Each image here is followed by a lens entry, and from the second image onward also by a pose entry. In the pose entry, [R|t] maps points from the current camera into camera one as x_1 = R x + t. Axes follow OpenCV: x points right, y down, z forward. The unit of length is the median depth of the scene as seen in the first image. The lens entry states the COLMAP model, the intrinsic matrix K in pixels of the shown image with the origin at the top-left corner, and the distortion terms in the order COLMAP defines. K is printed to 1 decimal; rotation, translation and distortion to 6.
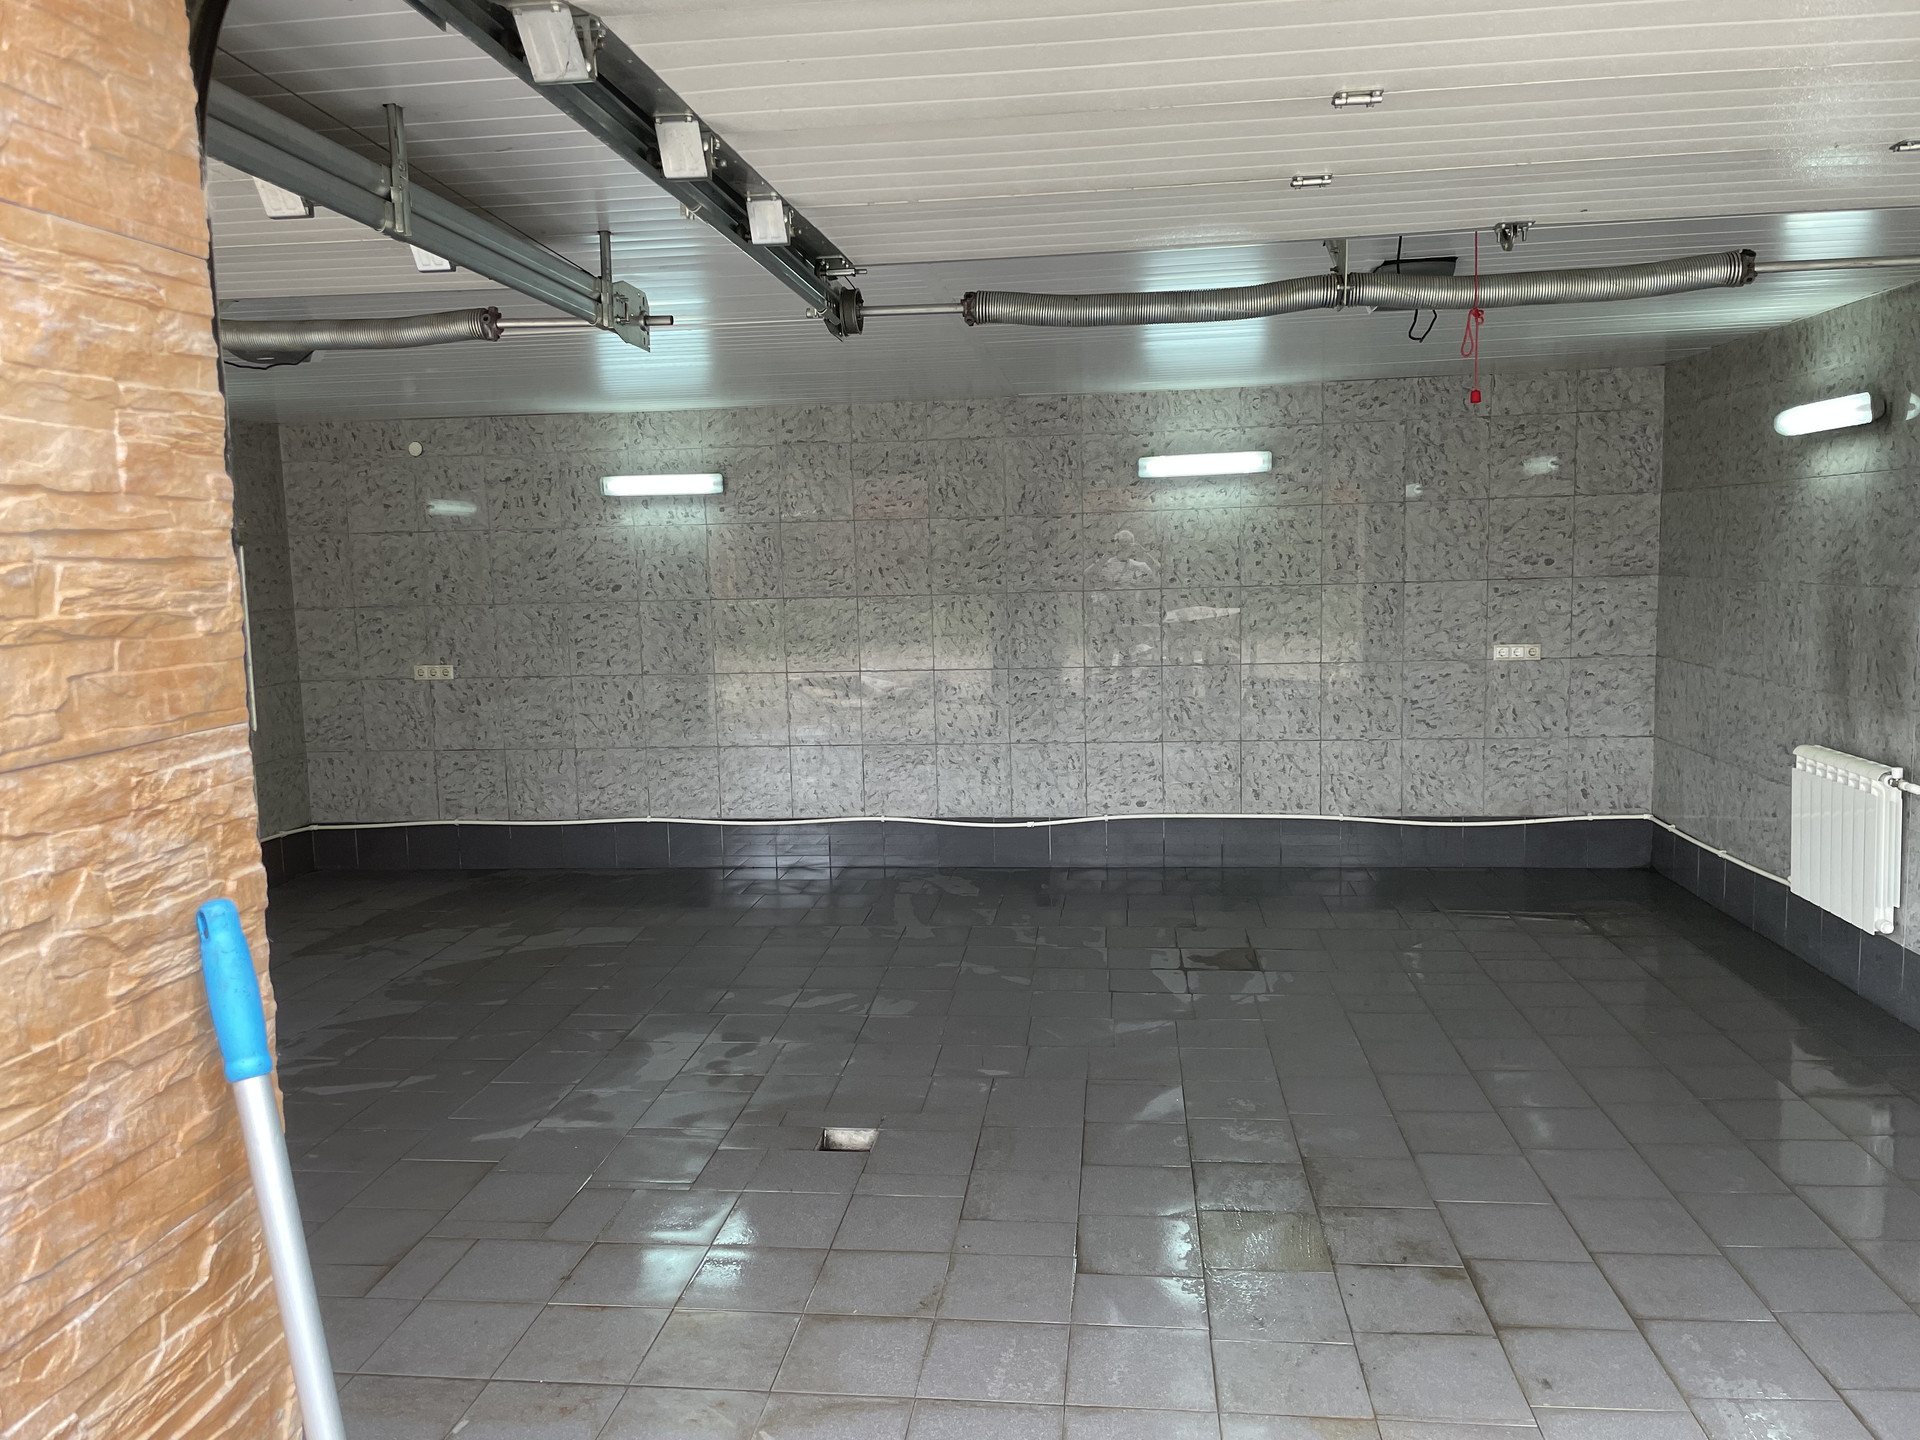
lens RADIAL K [[1459.5, 0, 954.4], [0, 1459.5, 723.9], [0, 0, 1]] dist [0.076108, -0.080260]
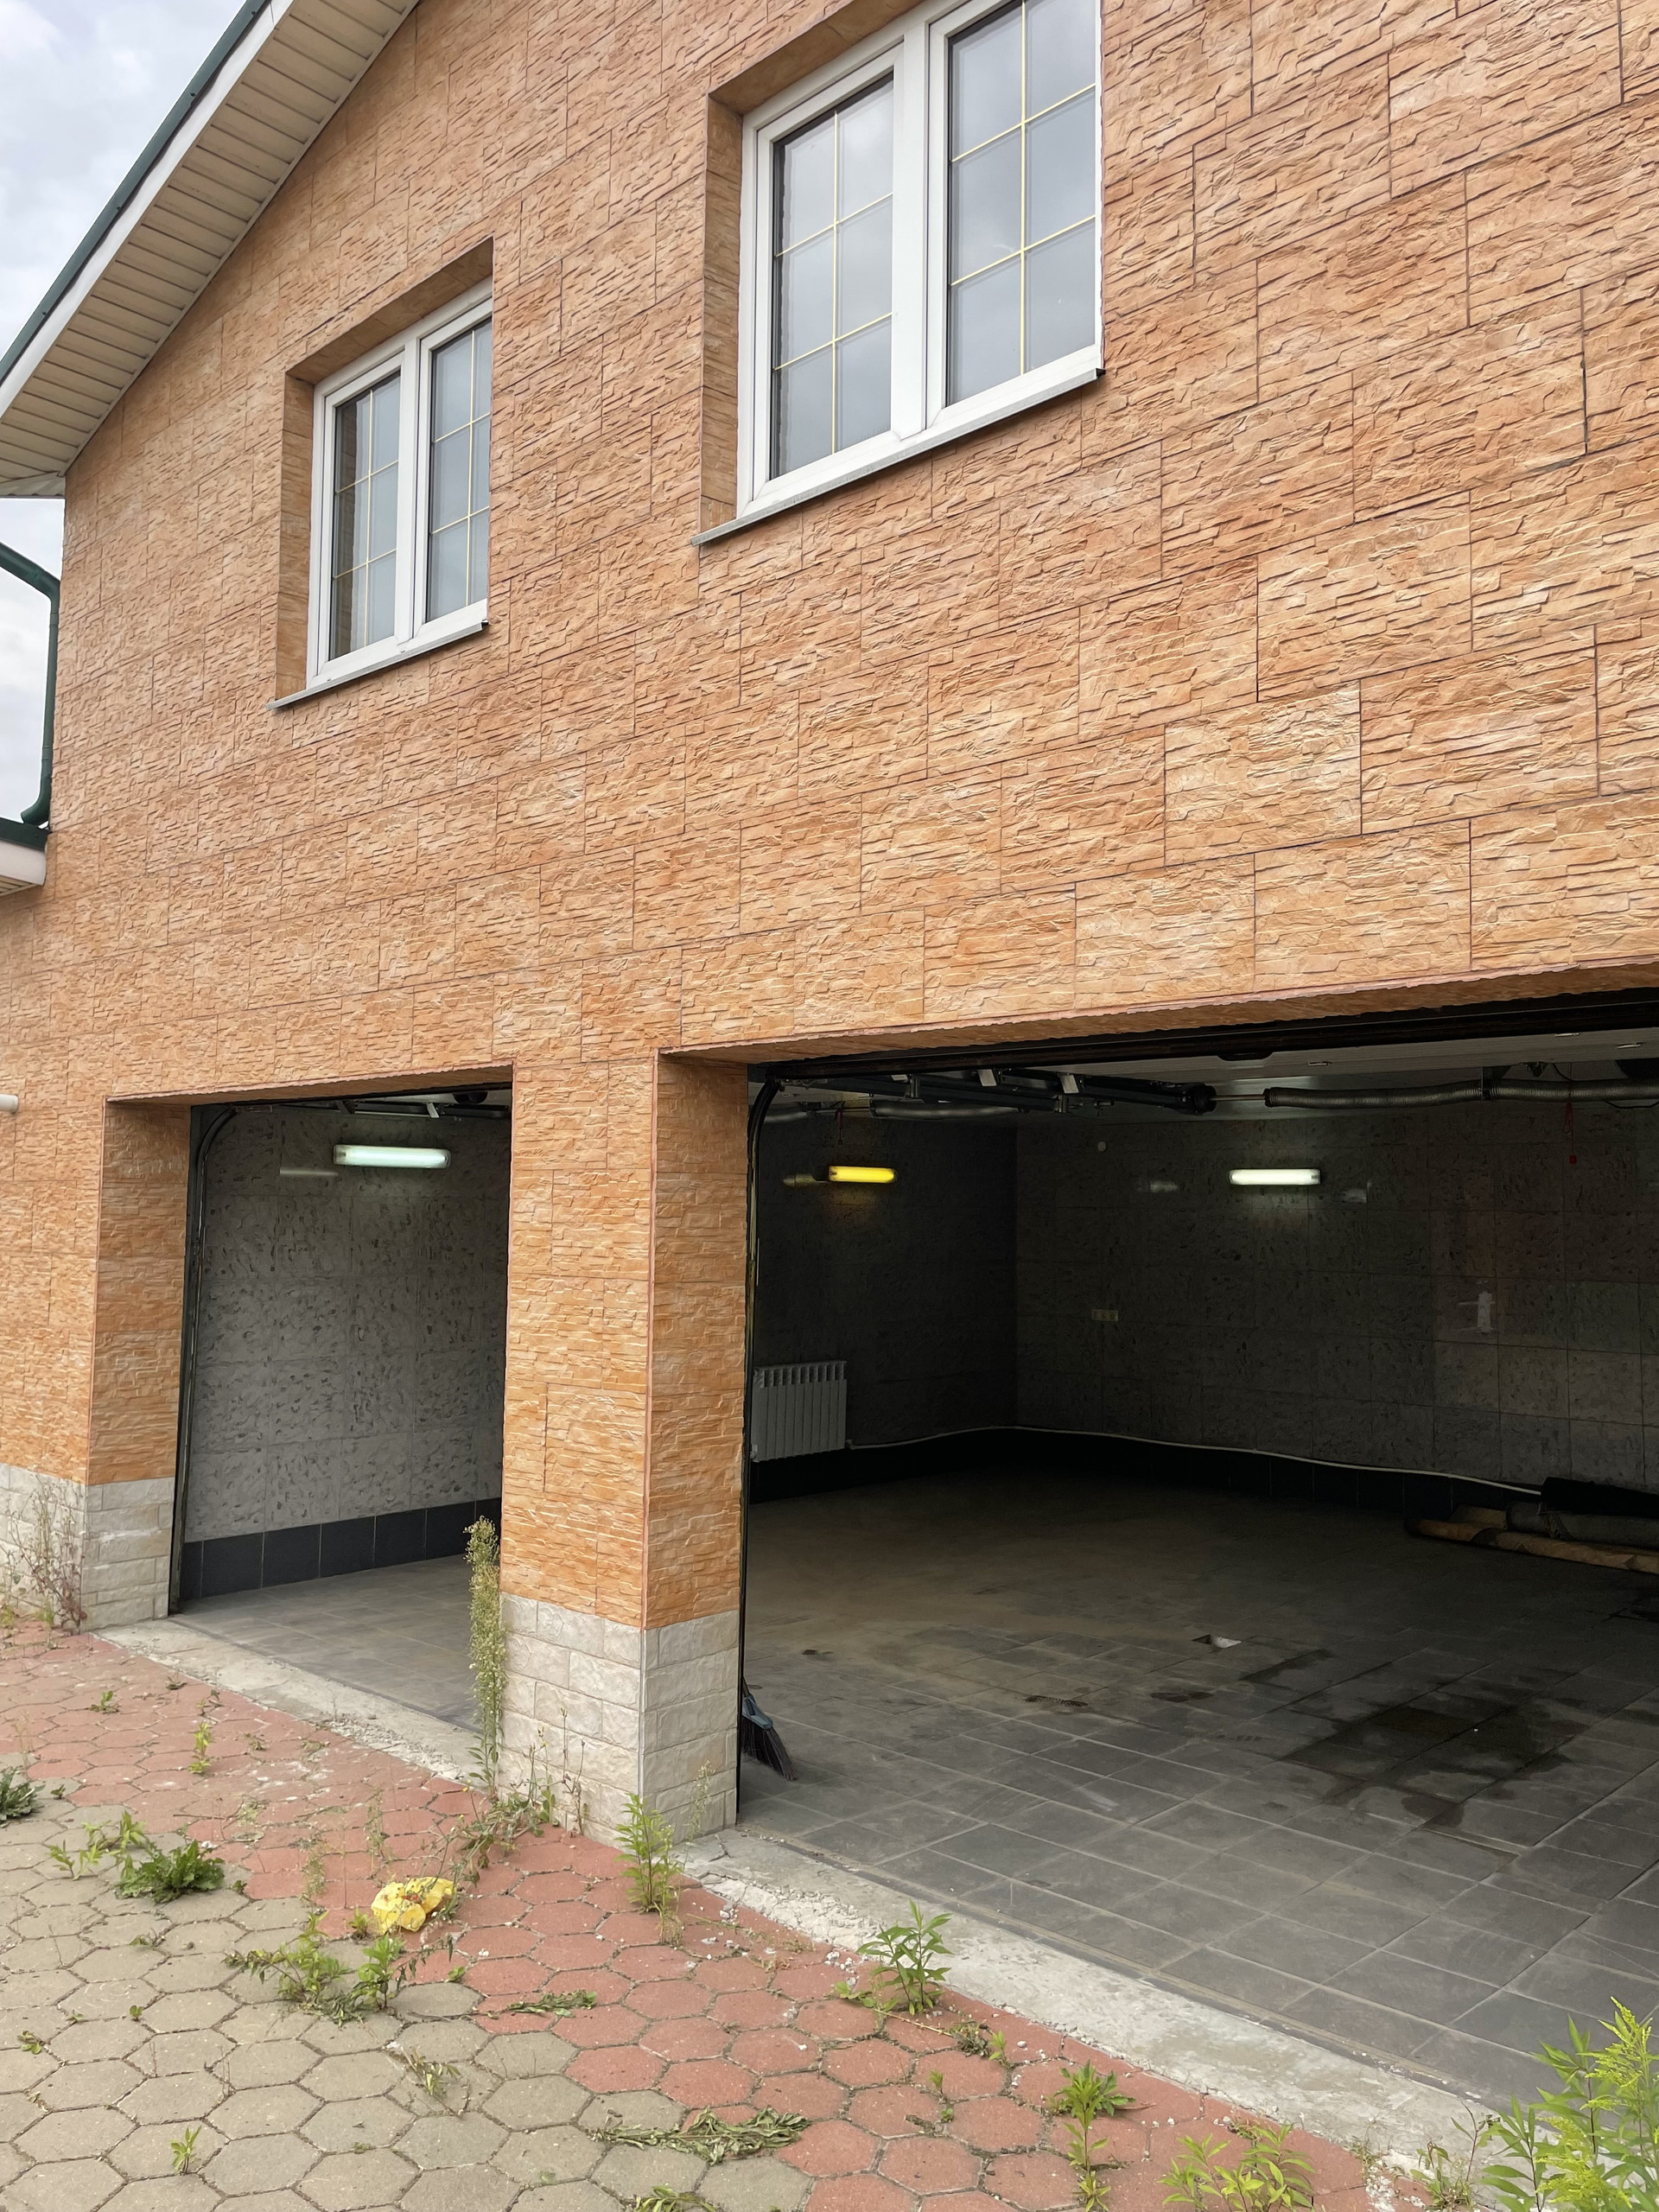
lens RADIAL K [[1681.5, 0, 813.6], [0, 1681.5, 1094.2], [0, 0, 1]] dist [0.076108, -0.080260]
pose [[0.801220, -0.007069, -0.598328, 0.352954], [-0.103369, 0.983262, -0.150038, 0.024384], [0.589374, 0.182062, 0.787078, -0.381325]]
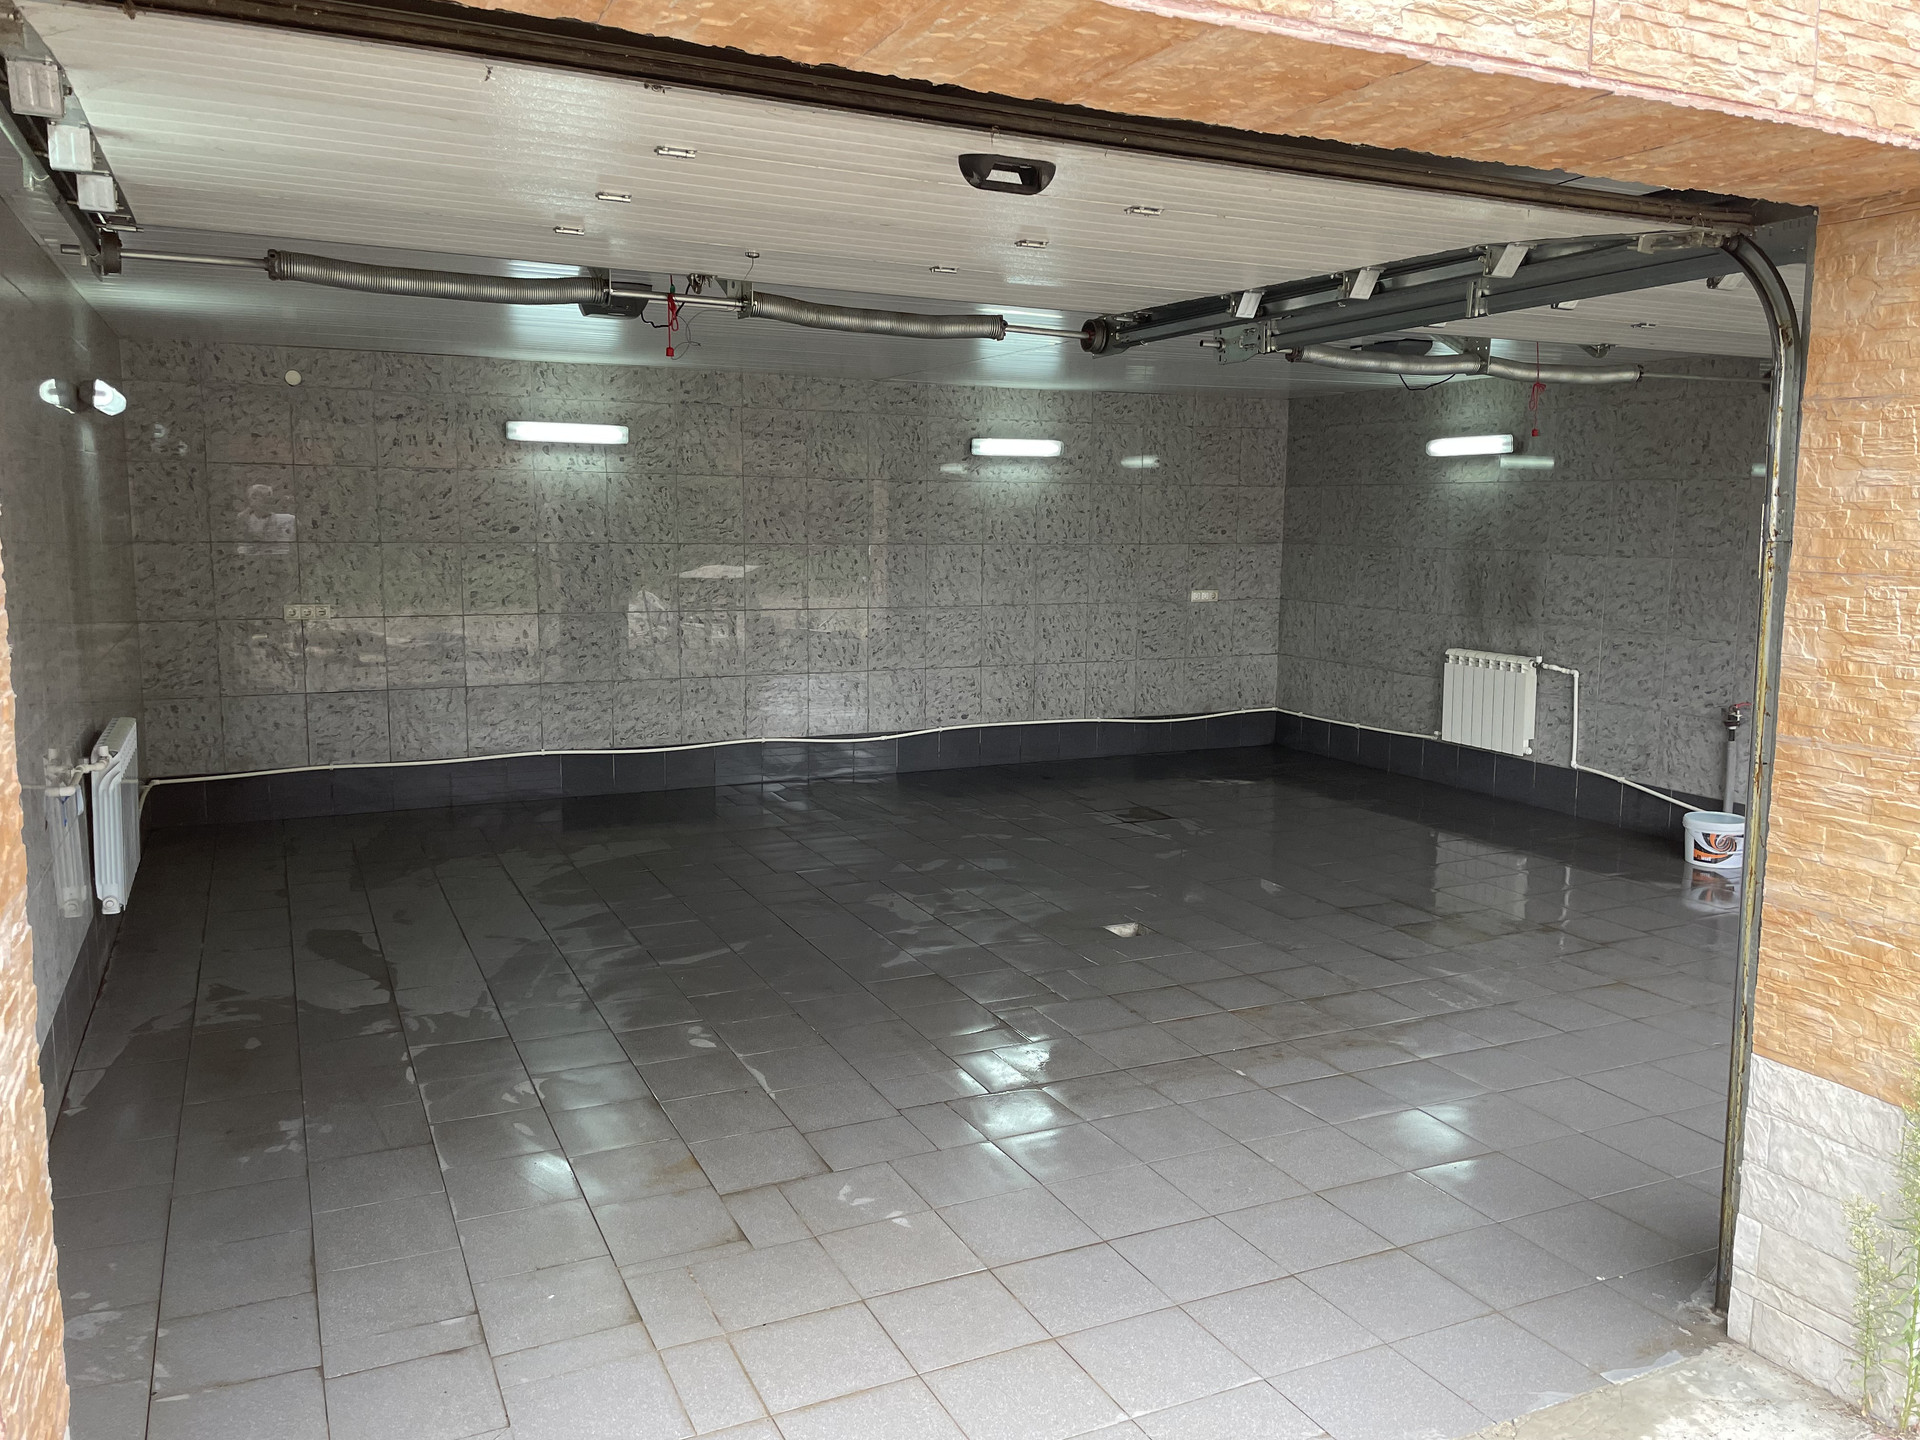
lens RADIAL K [[1459.5, 0, 971.3], [0, 1459.5, 713.8], [0, 0, 1]] dist [0.076108, -0.080260]
pose [[0.838304, -0.038331, 0.543854, -0.547488], [0.030674, 0.999261, 0.023148, 0.023733], [-0.544340, -0.002723, 0.838860, -0.047607]]
